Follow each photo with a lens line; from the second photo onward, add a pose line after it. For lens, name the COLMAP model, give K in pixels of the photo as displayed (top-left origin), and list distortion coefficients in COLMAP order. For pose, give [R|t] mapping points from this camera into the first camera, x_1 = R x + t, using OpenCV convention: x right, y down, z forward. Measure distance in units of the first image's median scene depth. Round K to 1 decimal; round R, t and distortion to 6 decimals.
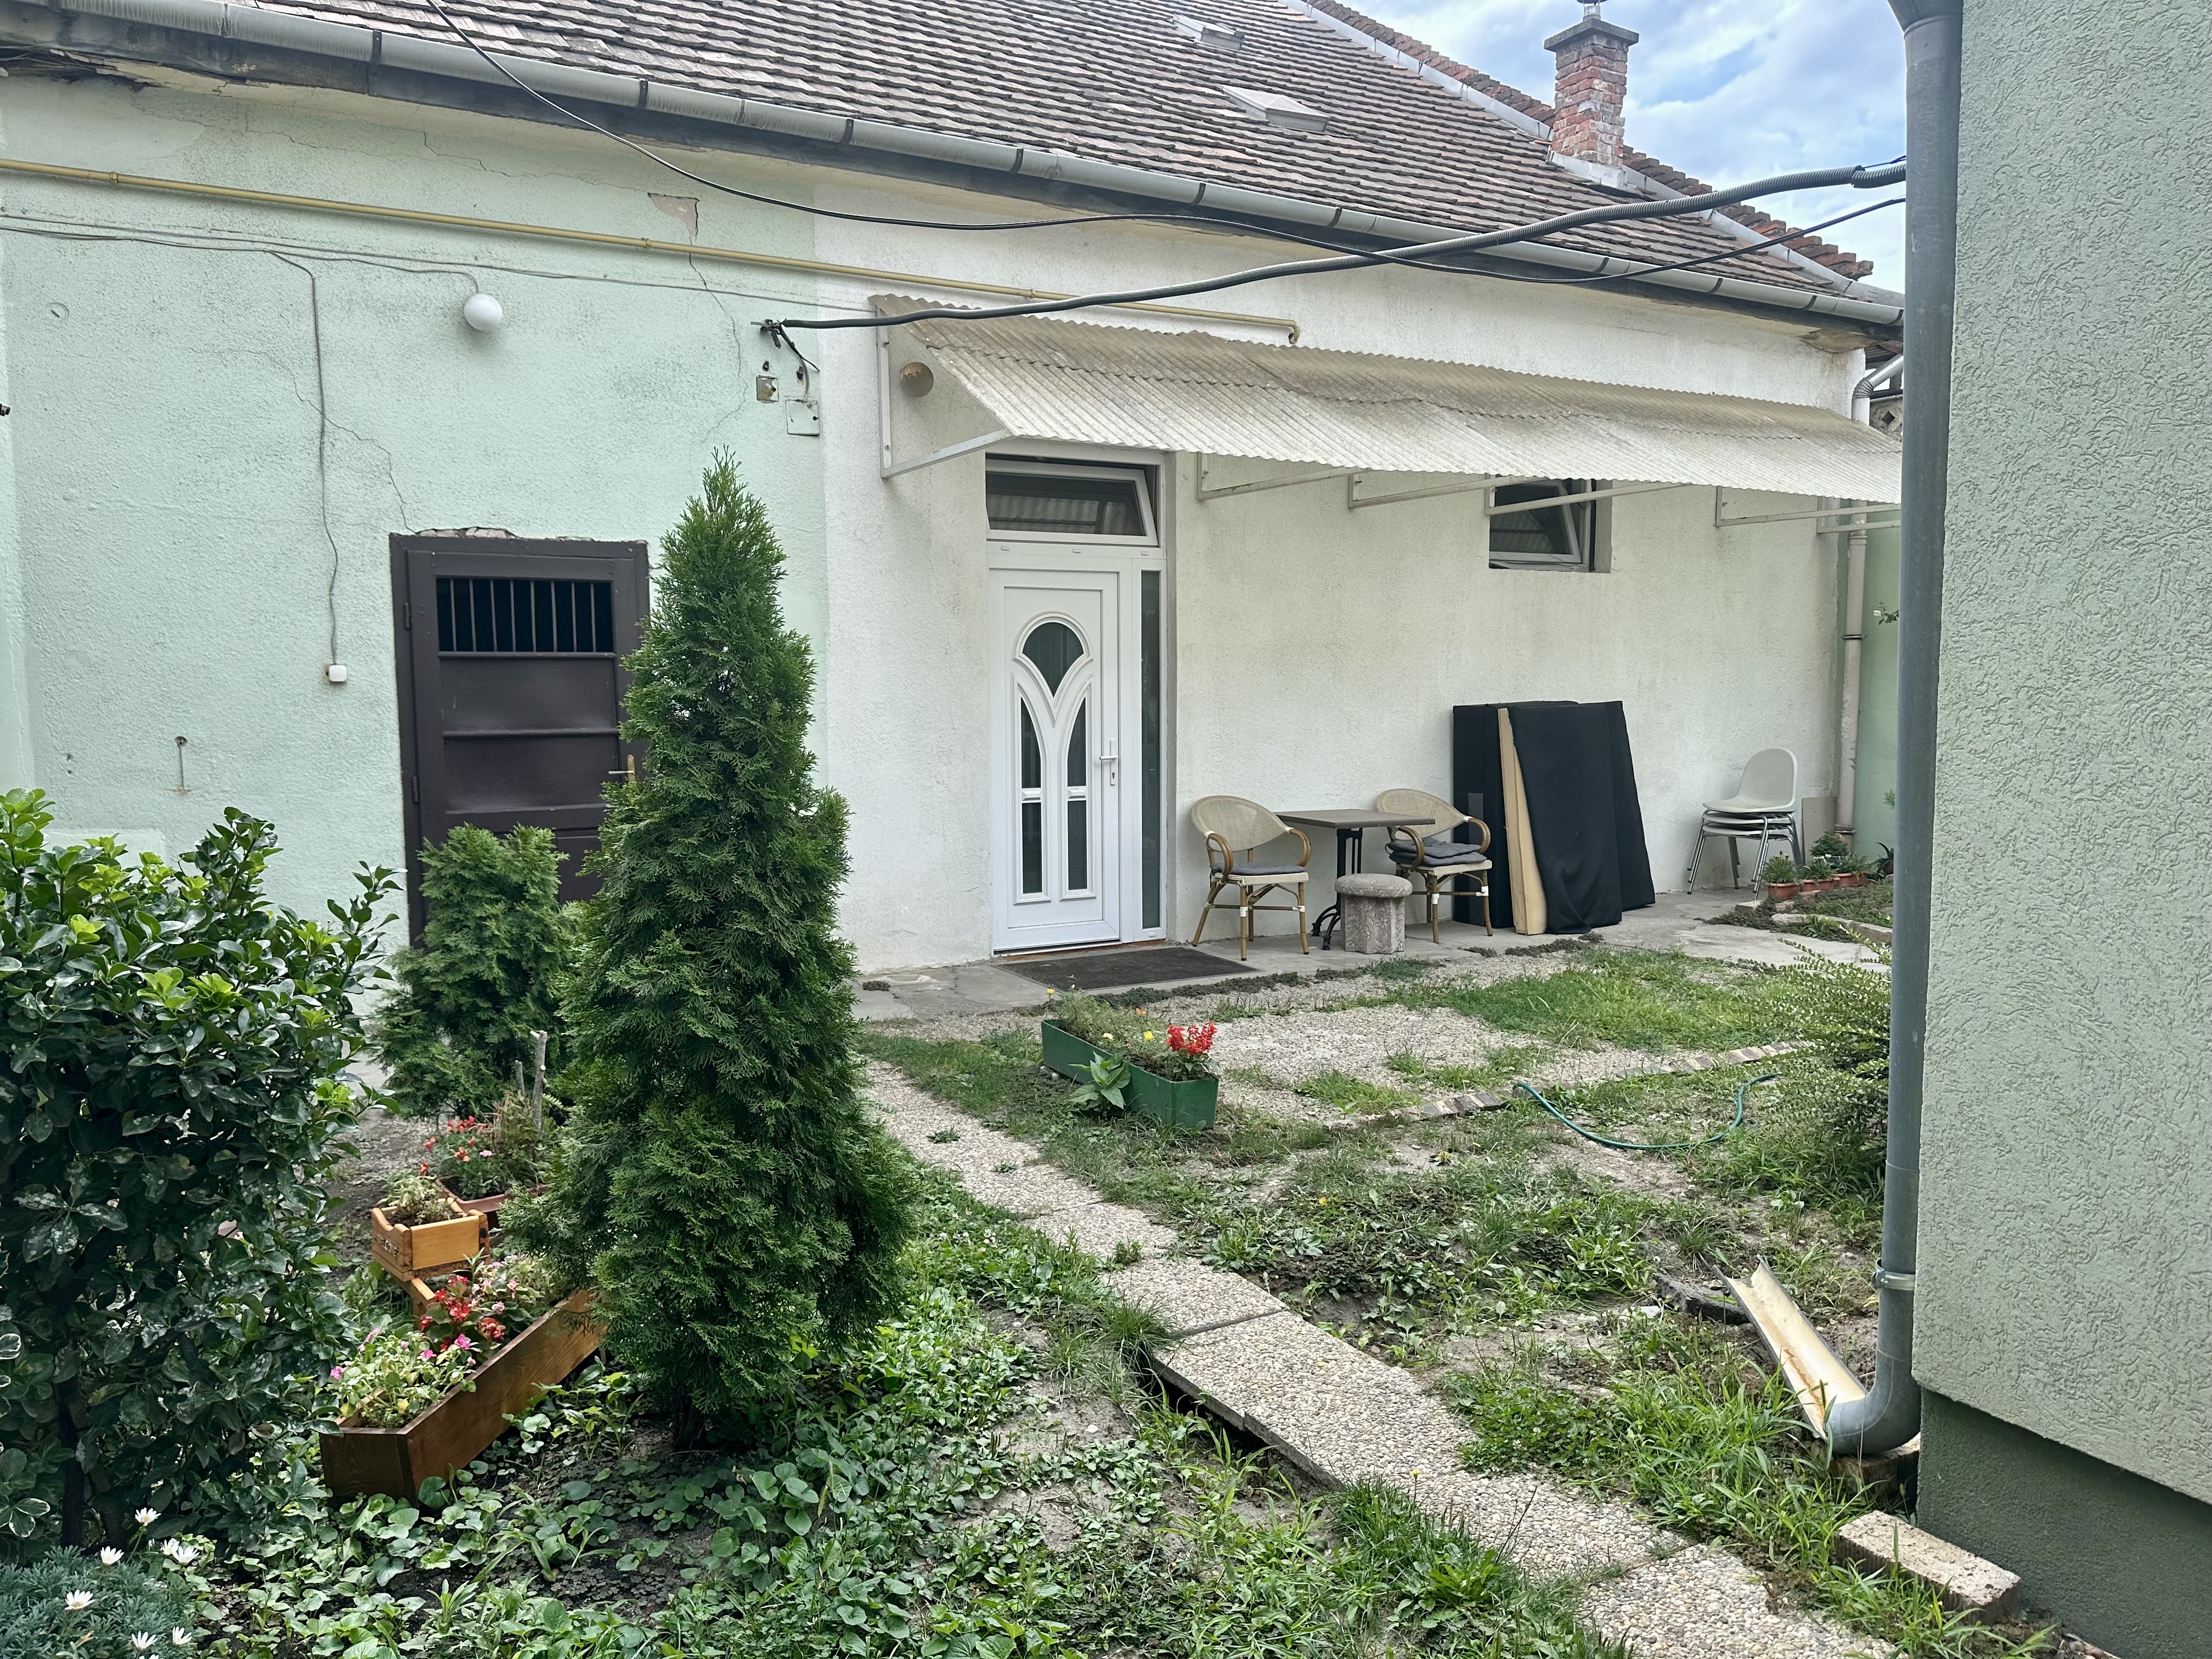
lens RADIAL K [[1584.3, 0, 1117.3], [0, 1584.3, 829.1], [0, 0, 1]] dist [0.037732, -0.041379]
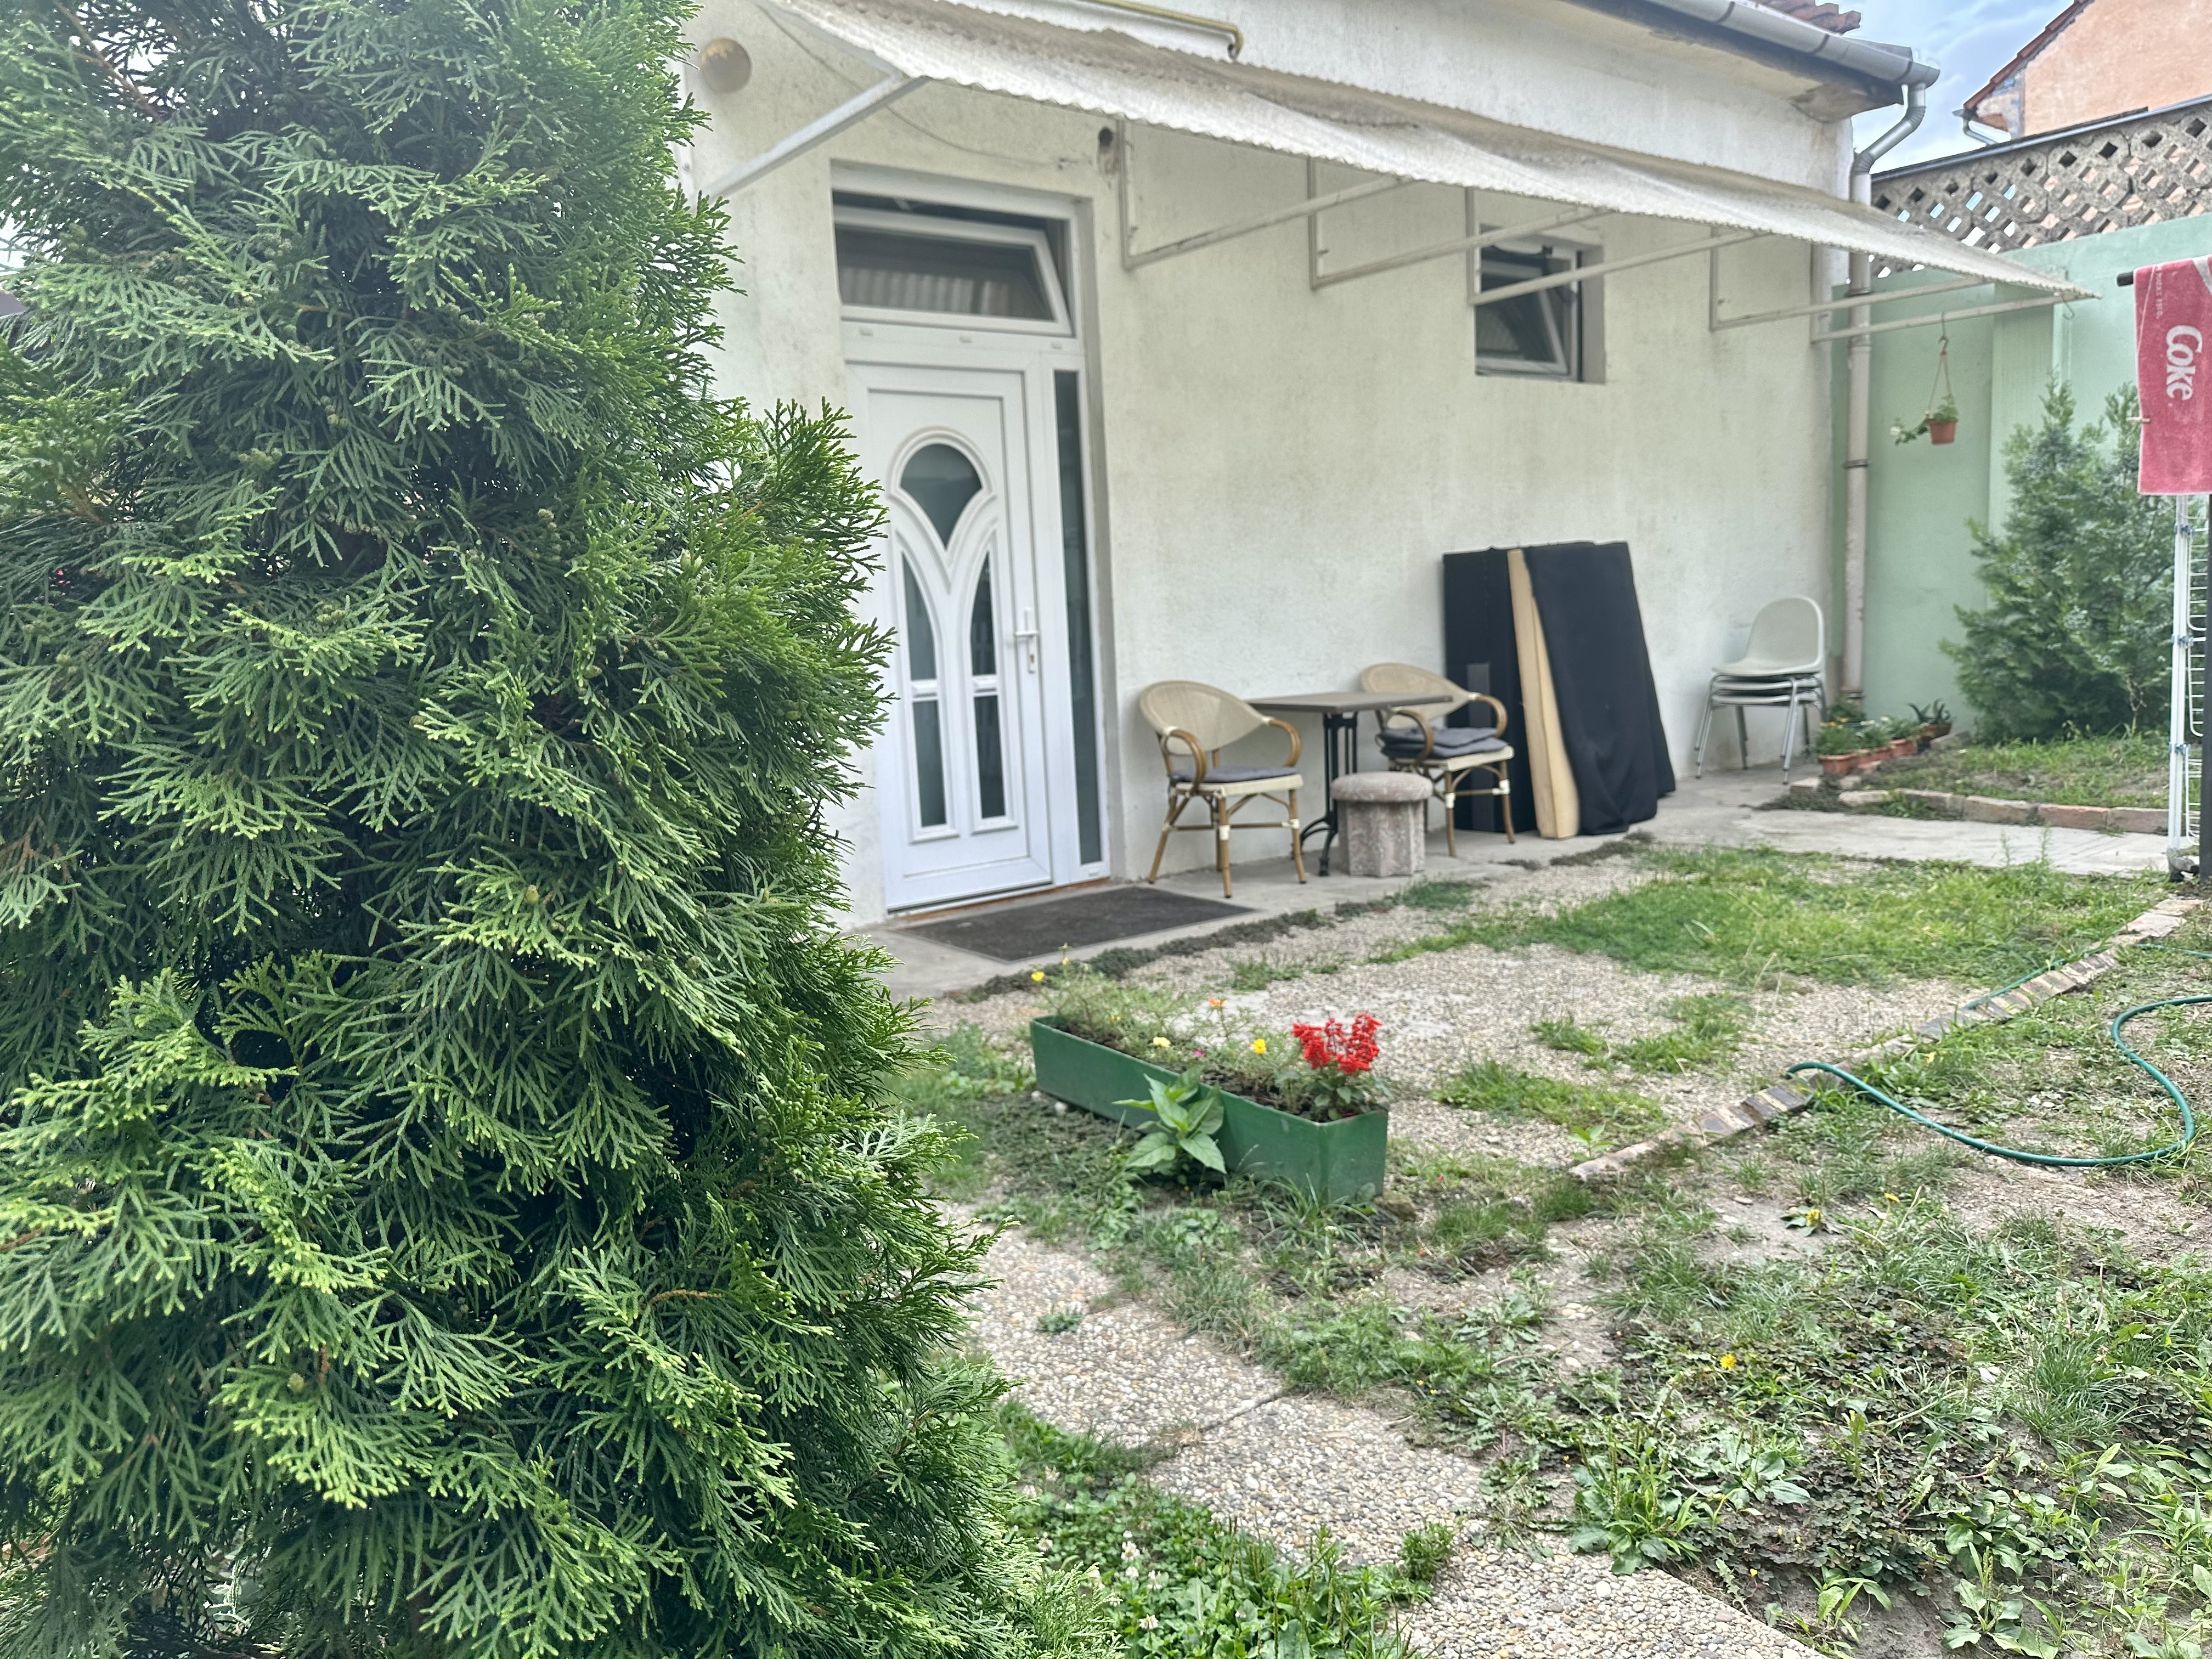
lens RADIAL K [[1557.9, 0, 1105.5], [0, 1557.9, 841.0], [0, 0, 1]] dist [0.077876, -0.180125]
pose [[0.989880, -0.067190, 0.124993, -0.064976], [0.061199, 0.996813, 0.051176, 0.015277], [-0.128033, -0.043008, 0.990837, 0.283440]]
